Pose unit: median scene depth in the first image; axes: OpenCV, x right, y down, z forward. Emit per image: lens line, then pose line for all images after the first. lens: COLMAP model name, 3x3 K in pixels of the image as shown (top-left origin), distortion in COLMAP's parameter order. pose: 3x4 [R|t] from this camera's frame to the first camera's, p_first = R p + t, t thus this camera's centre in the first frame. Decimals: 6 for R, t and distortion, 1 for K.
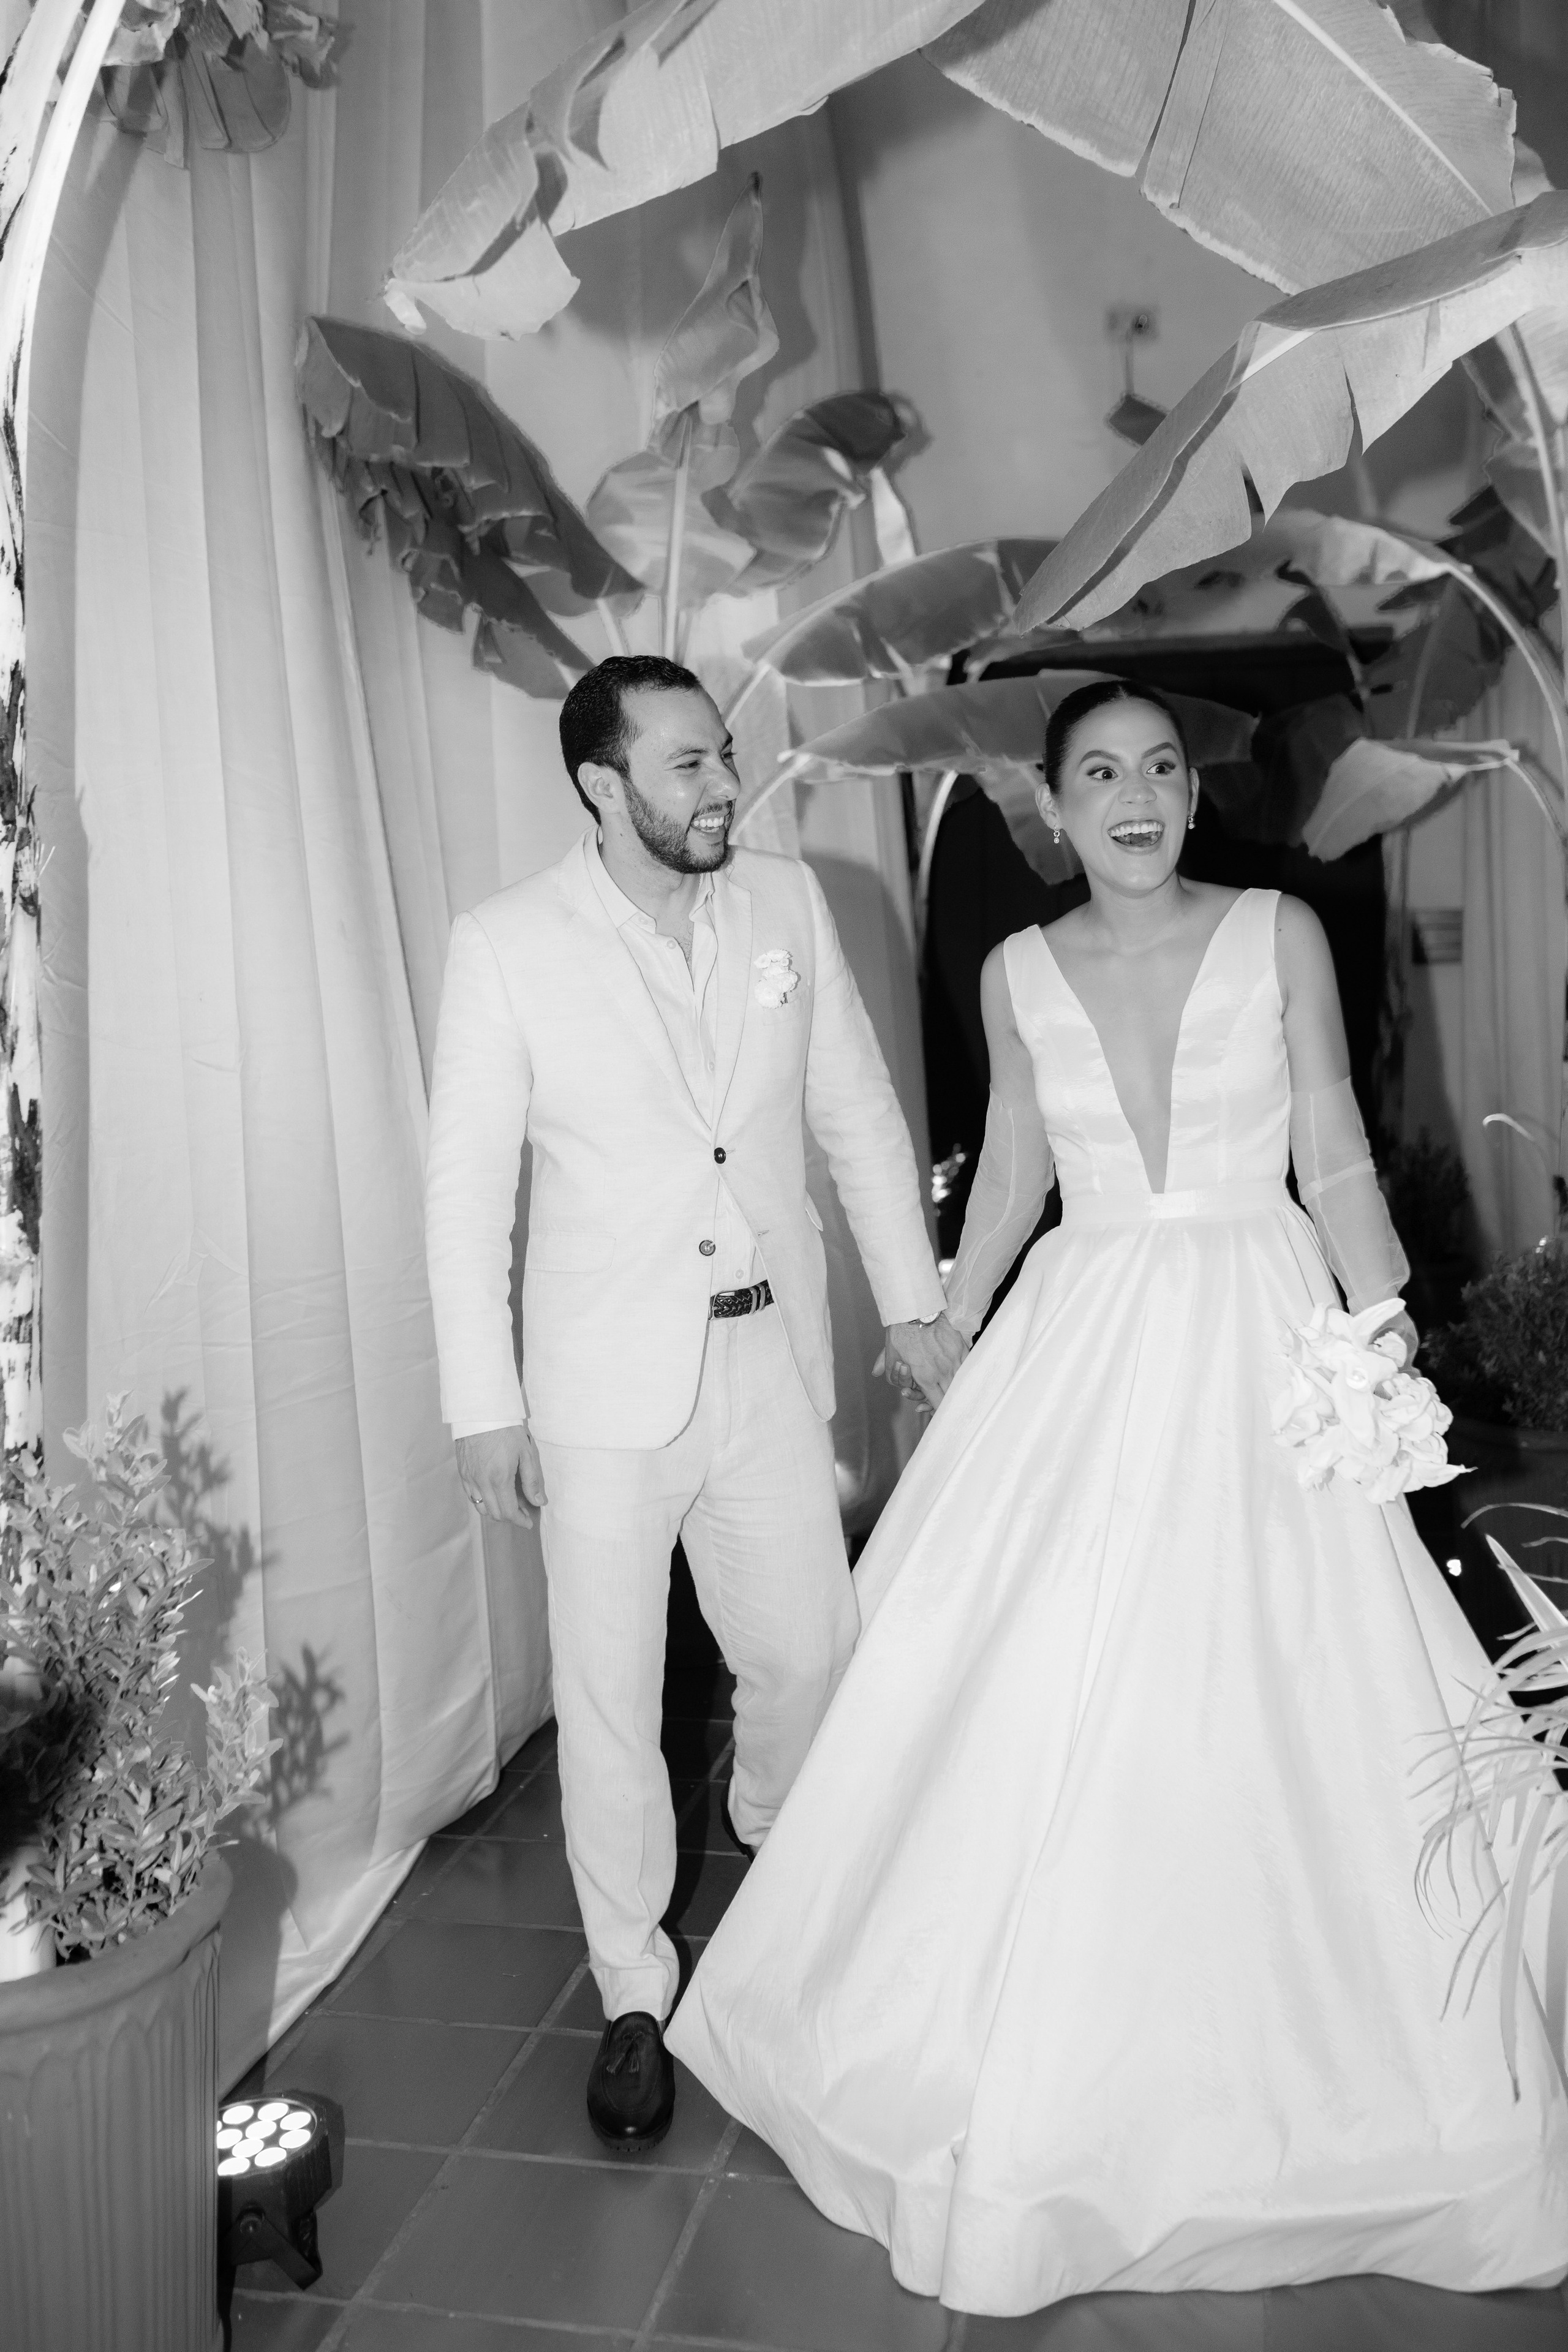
lens RADIAL K [[2267.0, 0, 778.9], [0, 2267.0, 1154.6], [0, 0, 1]] dist [-0.060192, 0.075437]
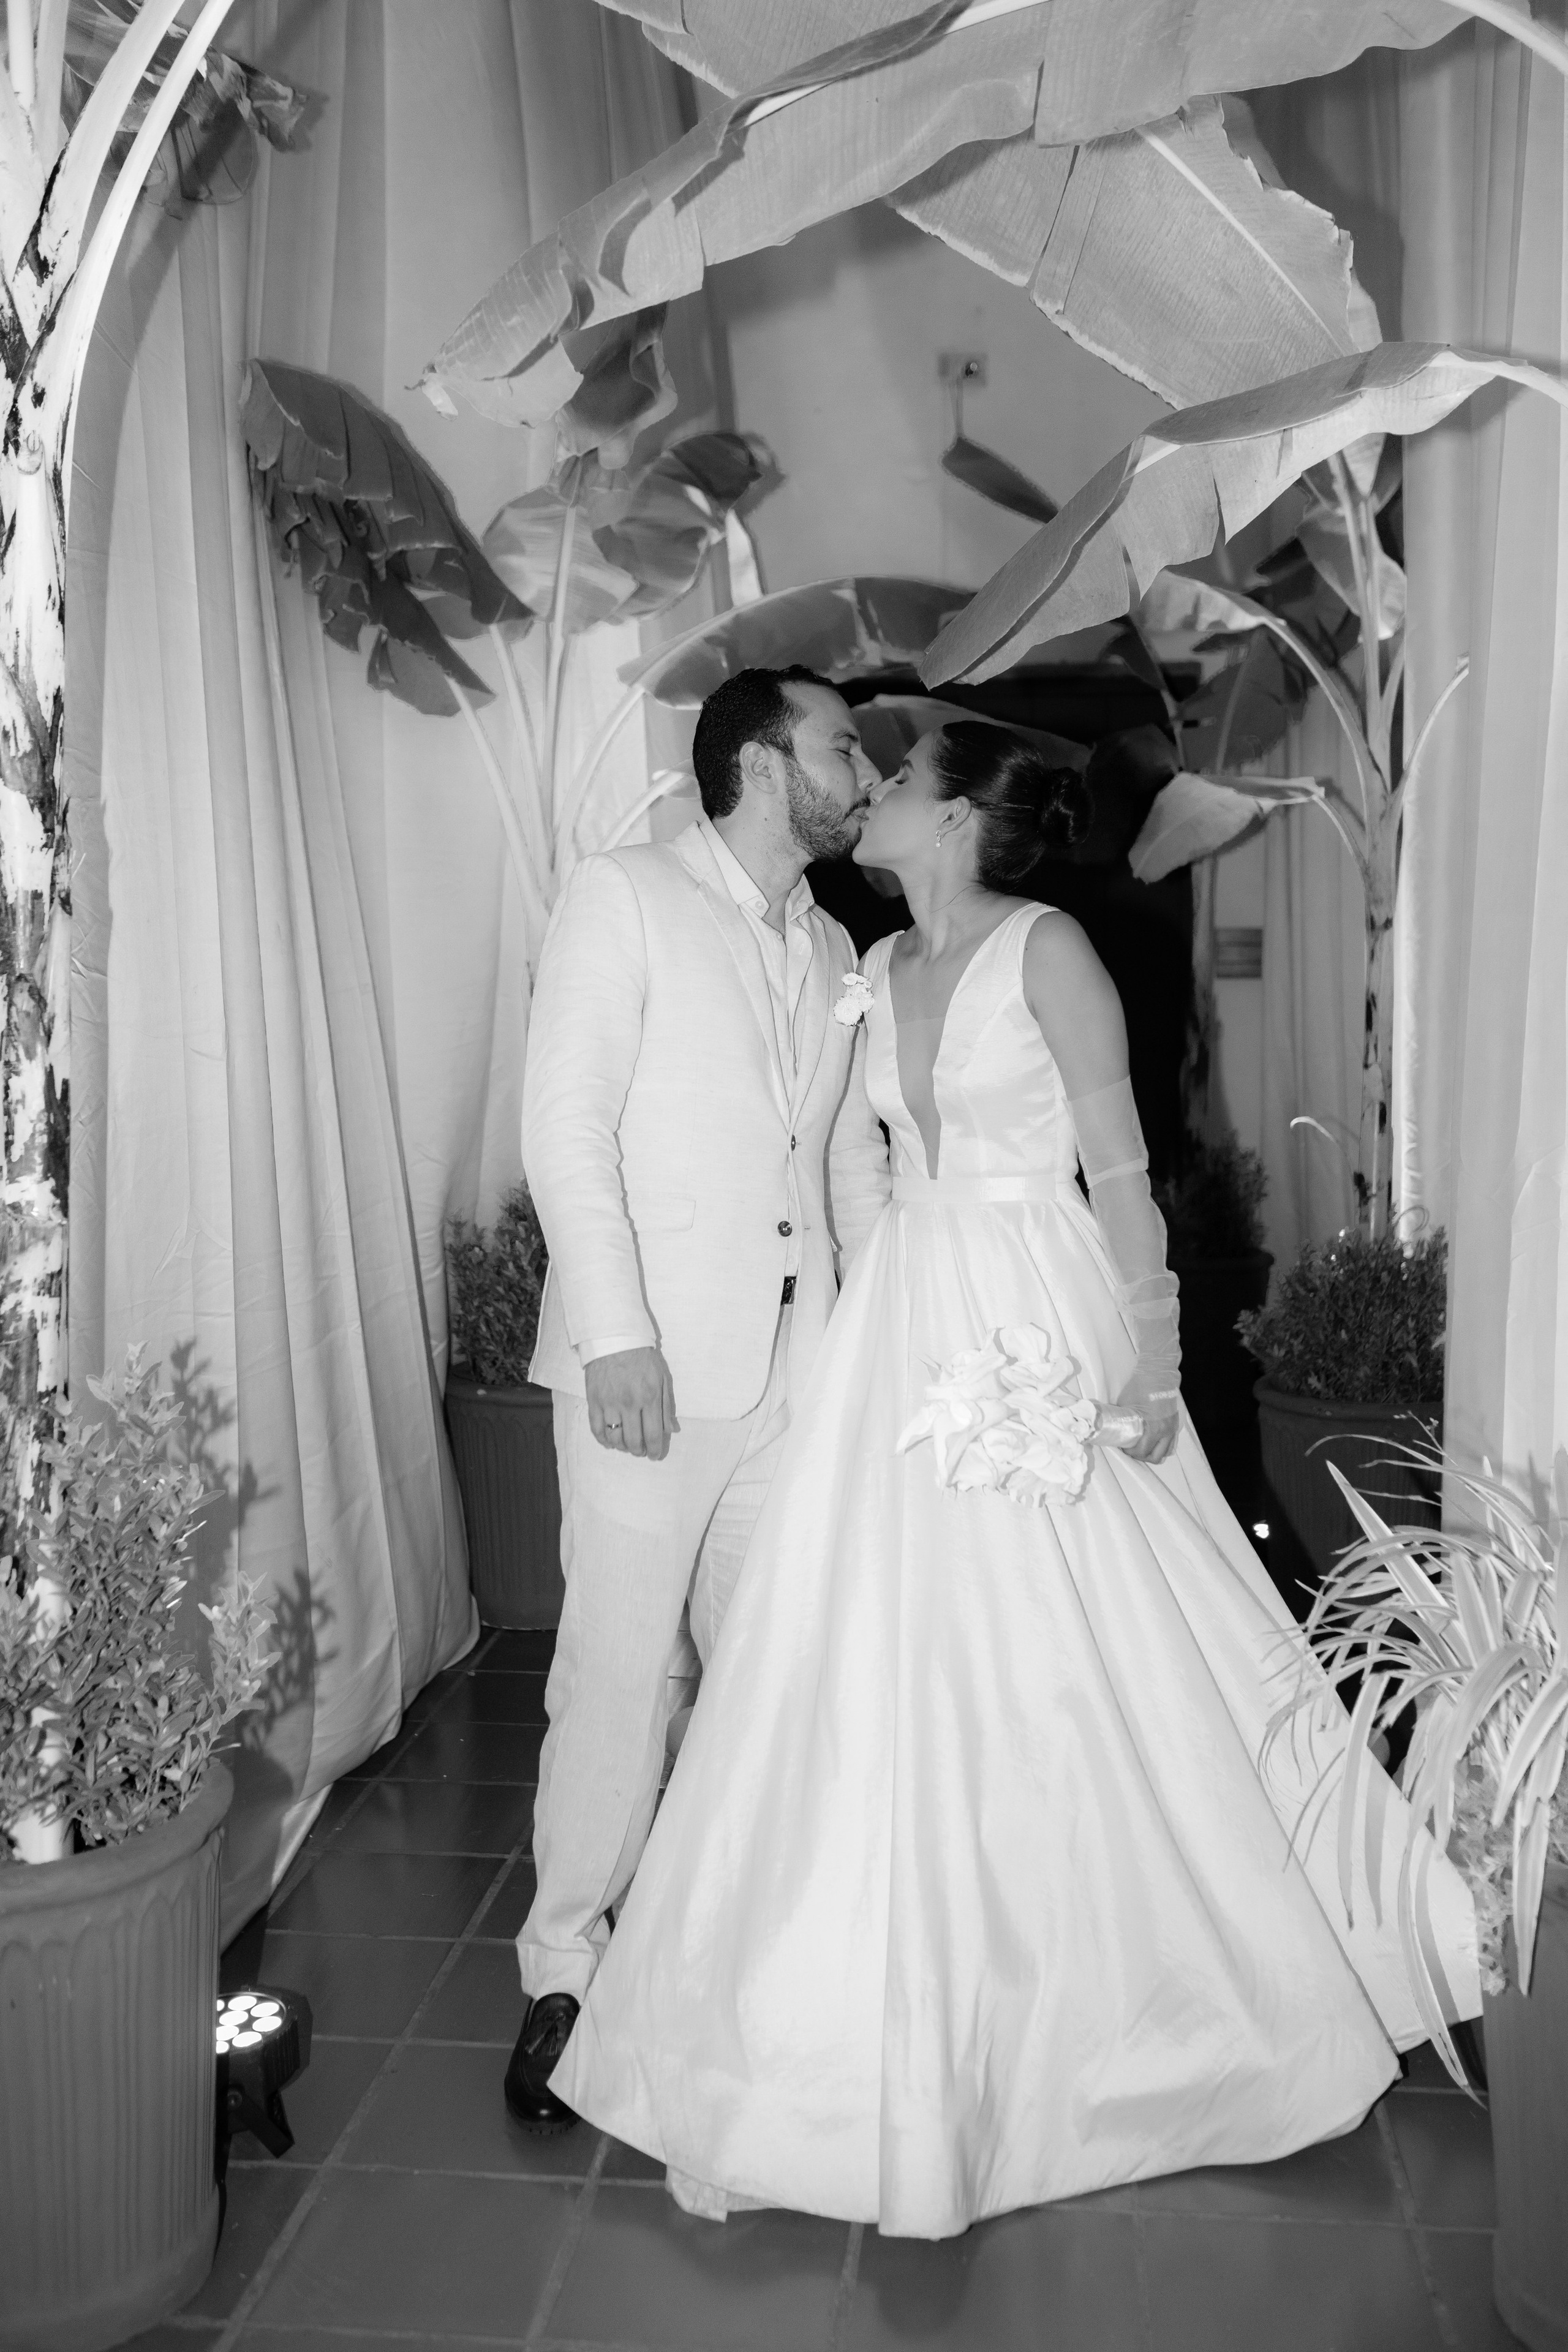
lens RADIAL K [[2299.3, 0, 799.4], [0, 2299.3, 1159.8], [0, 0, 1]] dist [-0.046480, 0.053085]
pose [[0.993978, 0.009009, 0.109208, -0.063772], [-0.008838, 0.999959, -0.002047, 0.010045], [-0.109222, 0.001070, 0.994017, -0.114900]]
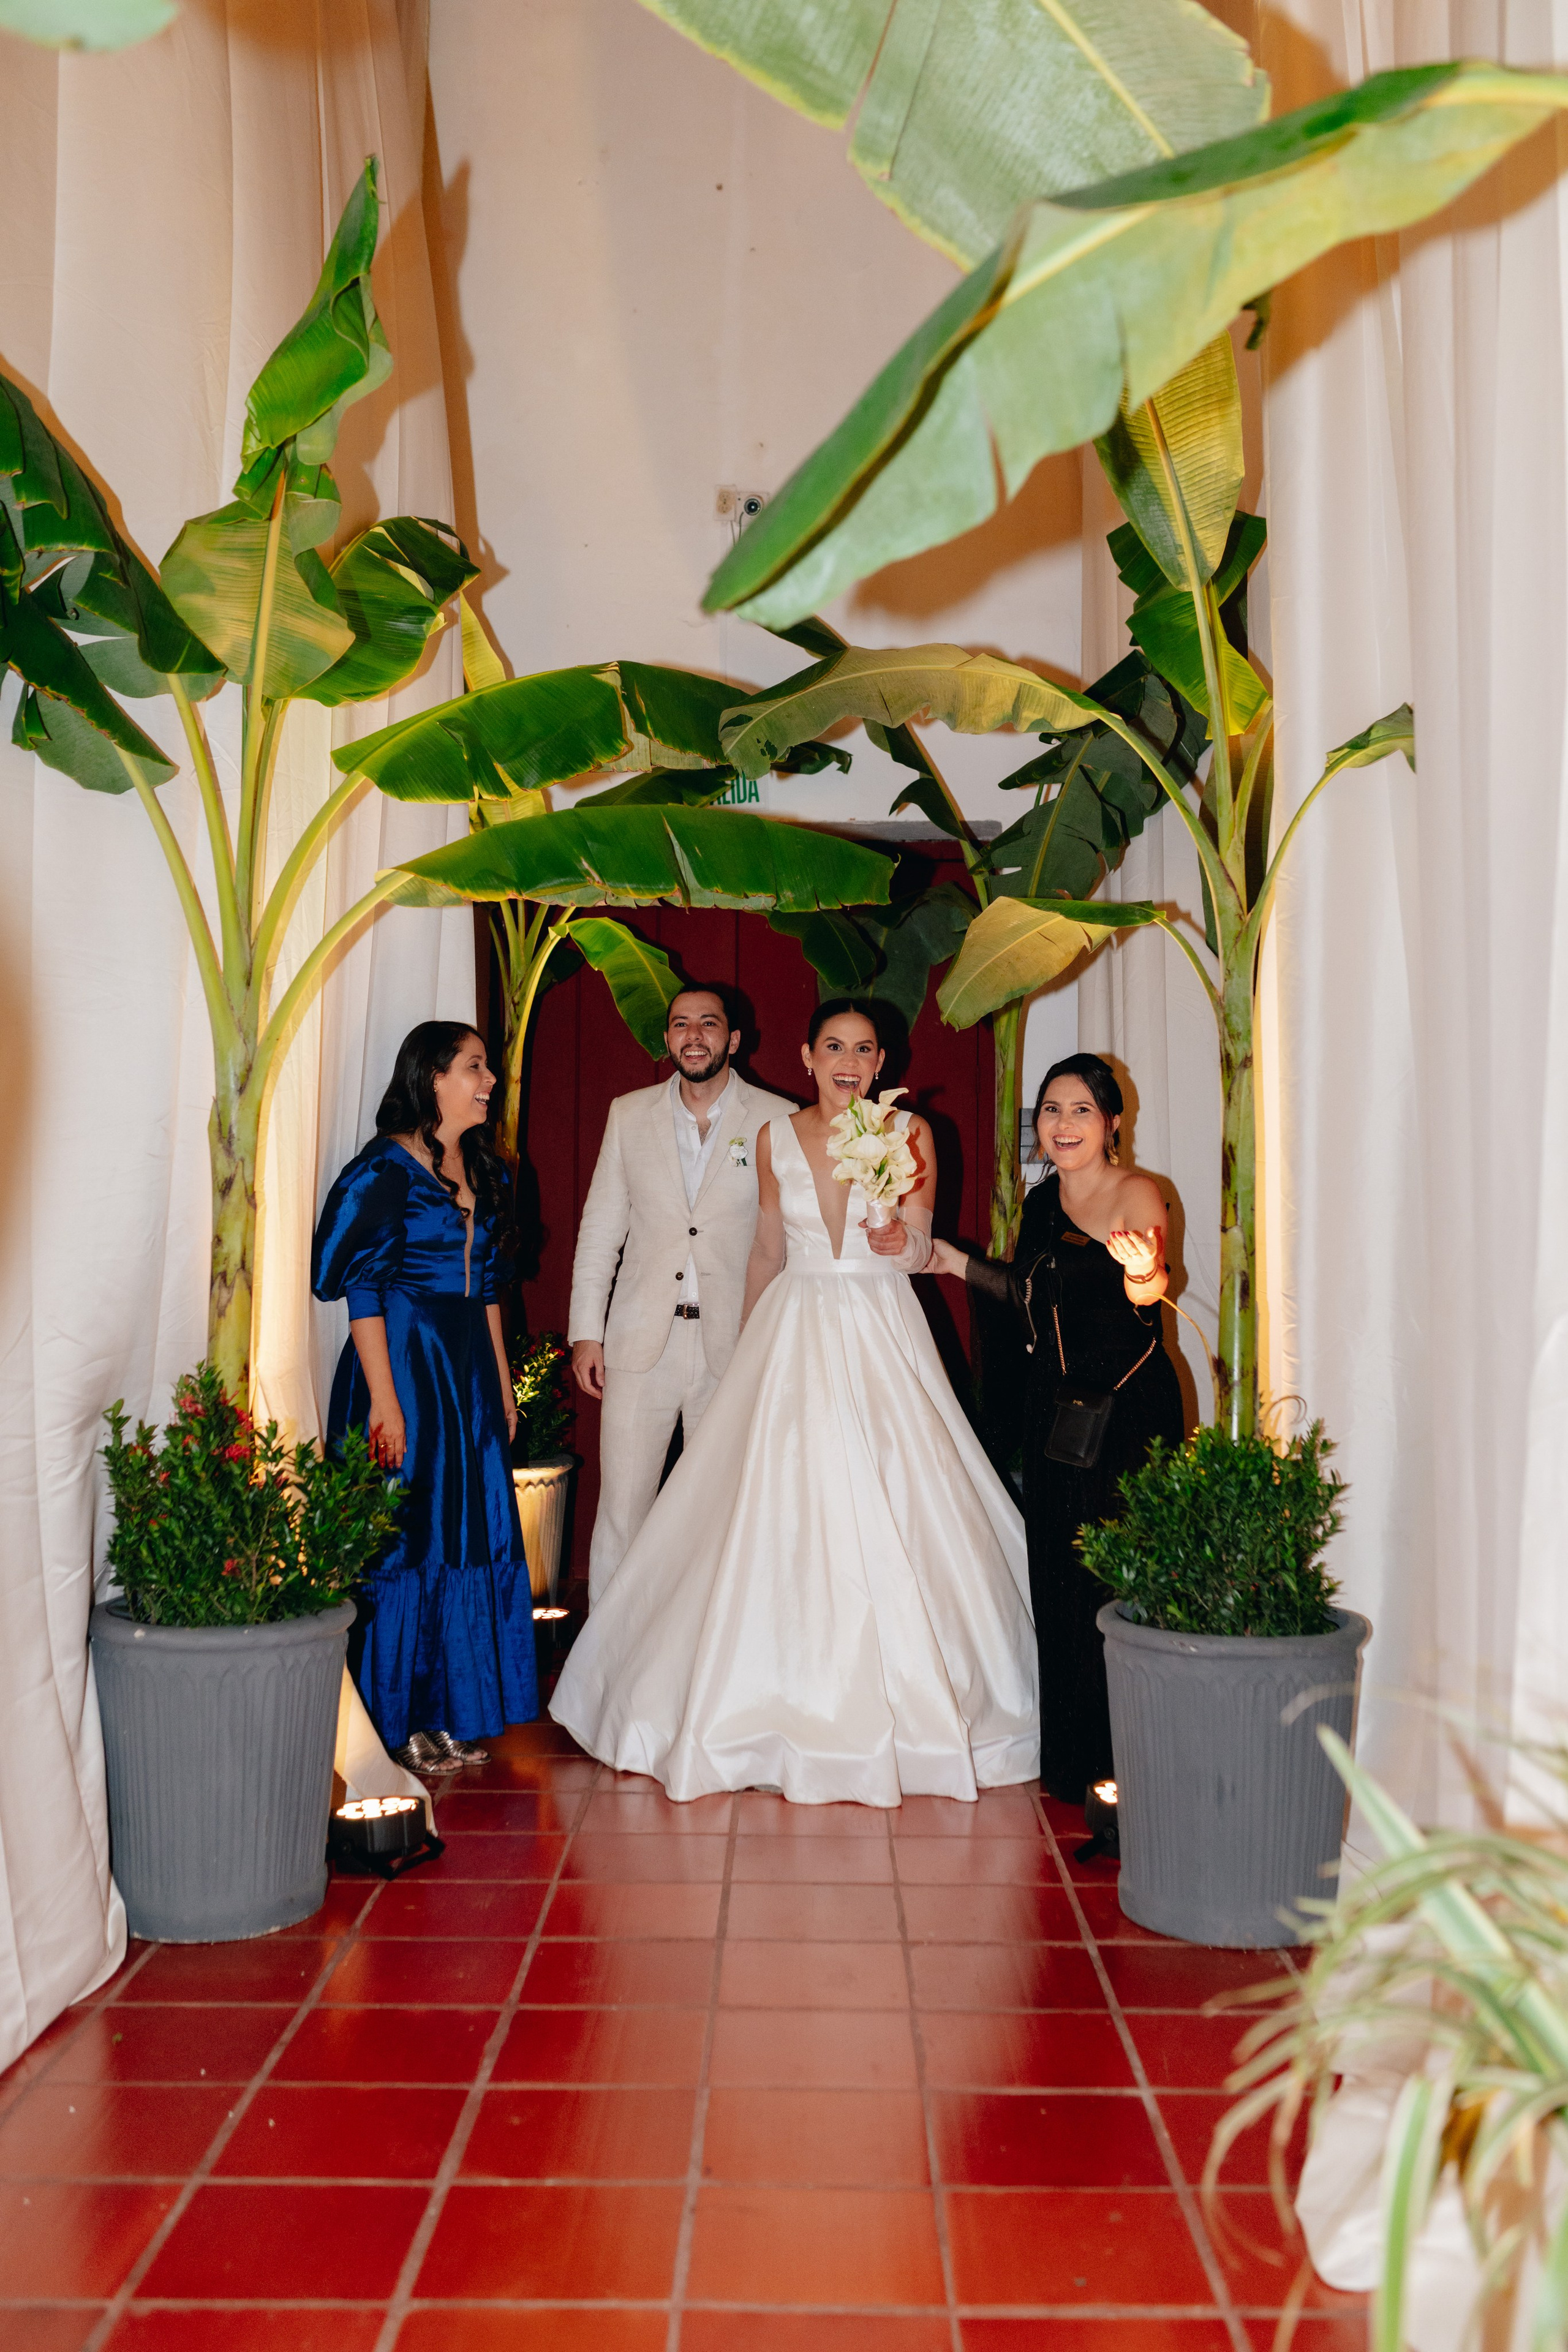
lens RADIAL K [[2231.8, 0, 787.6], [0, 2231.8, 1179.7], [0, 0, 1]] dist [0.000181, 0.018040]
pose [[0.979216, 0.027739, 0.200914, -0.018066], [-0.007596, 0.994924, -0.100346, 0.038739], [-0.202678, 0.096734, 0.974456, 0.167704]]
